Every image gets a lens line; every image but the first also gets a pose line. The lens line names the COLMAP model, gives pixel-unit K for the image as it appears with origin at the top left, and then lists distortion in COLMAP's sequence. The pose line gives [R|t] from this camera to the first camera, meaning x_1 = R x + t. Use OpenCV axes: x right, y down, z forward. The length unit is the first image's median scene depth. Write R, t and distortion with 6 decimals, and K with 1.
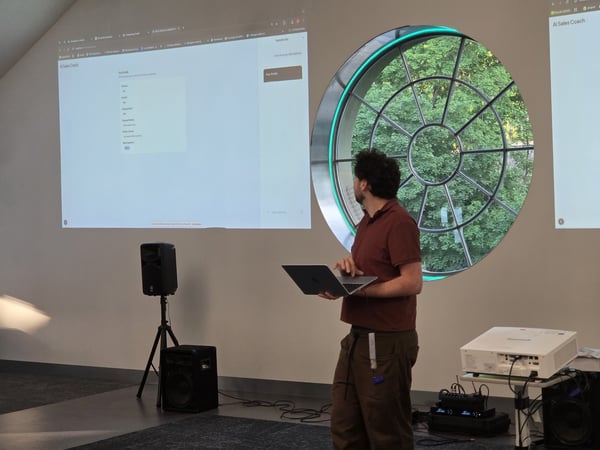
lens RADIAL K [[1070.4, 0, 298.7], [0, 1070.4, 214.1], [0, 0, 1]] dist [-0.209467, 1.677728]
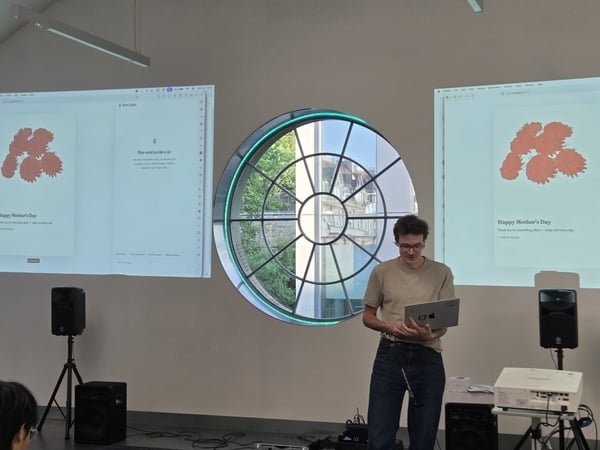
lens RADIAL K [[885.8, 0, 300.0], [0, 885.8, 225.0], [0, 0, 1]] dist [0.055969, -0.069984]
pose [[0.961747, 0.046314, 0.269994, -0.162127], [-0.032892, 0.997997, -0.054031, 0.005369], [-0.271956, 0.043084, 0.961345, 0.060896]]
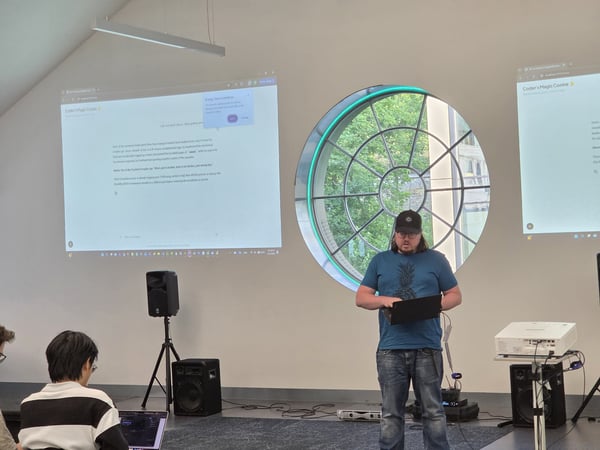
lens RADIAL K [[1053.2, 0, 327.7], [0, 1053.2, 226.9], [0, 0, 1]] dist [-0.352592, 3.679879]
pose [[0.988907, -0.010645, 0.148151, -0.128900], [0.013642, 0.999722, -0.019223, 0.004298], [-0.147906, 0.021031, 0.988778, -0.146727]]
